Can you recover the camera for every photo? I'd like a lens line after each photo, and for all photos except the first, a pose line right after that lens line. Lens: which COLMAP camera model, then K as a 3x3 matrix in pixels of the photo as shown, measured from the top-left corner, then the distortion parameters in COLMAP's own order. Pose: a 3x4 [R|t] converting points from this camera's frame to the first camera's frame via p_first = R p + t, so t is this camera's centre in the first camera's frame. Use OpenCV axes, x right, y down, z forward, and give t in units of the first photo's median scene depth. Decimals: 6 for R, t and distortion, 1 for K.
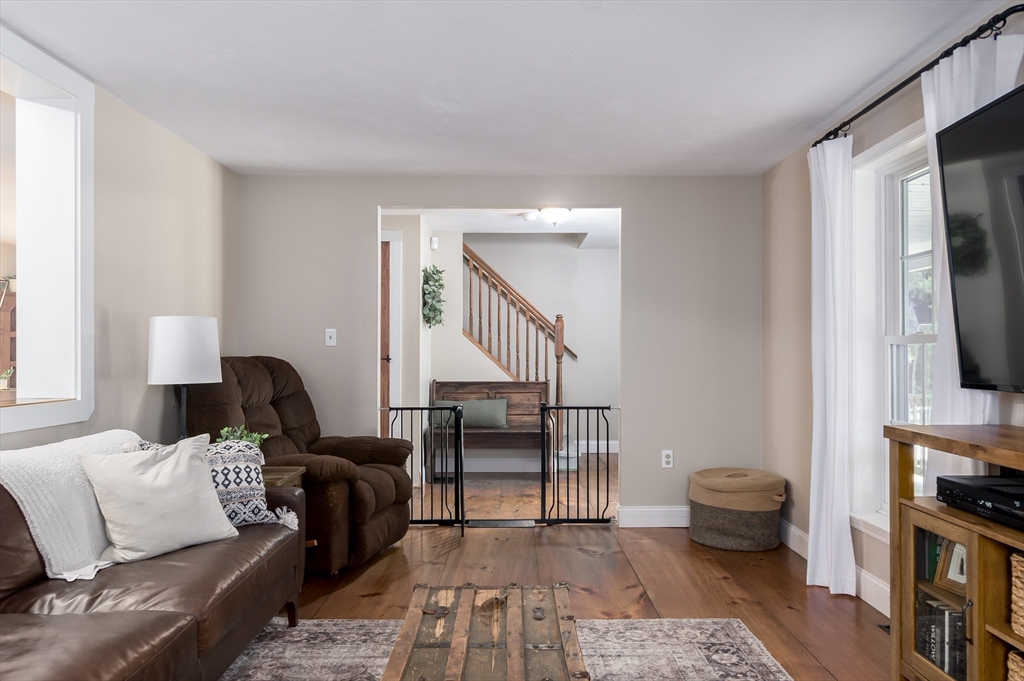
lens RADIAL K [[670.5, 0, 512.0], [0, 670.5, 345.6], [0, 0, 1]] dist [0.010816, 0.001919]
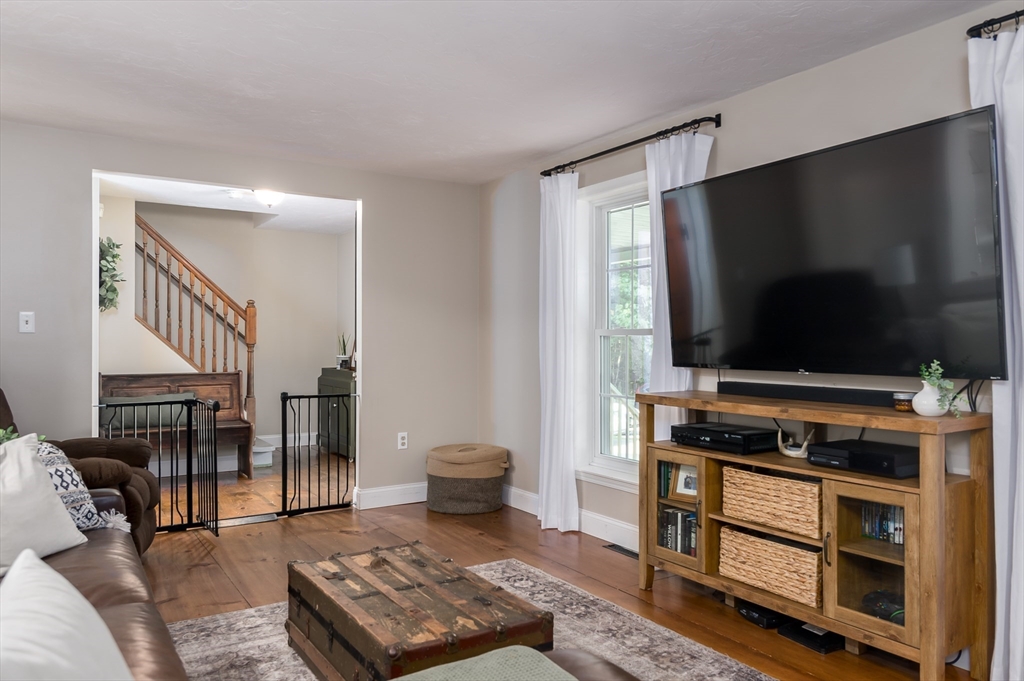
lens RADIAL K [[739.3, 0, 512.2], [0, 739.3, 337.4], [0, 0, 1]] dist [0.014971, 0.002690]
pose [[0.843397, 0.005175, 0.537266, -0.359555], [-0.008472, 0.999957, 0.003667, -0.002759], [-0.537224, -0.007644, 0.843405, -0.125494]]
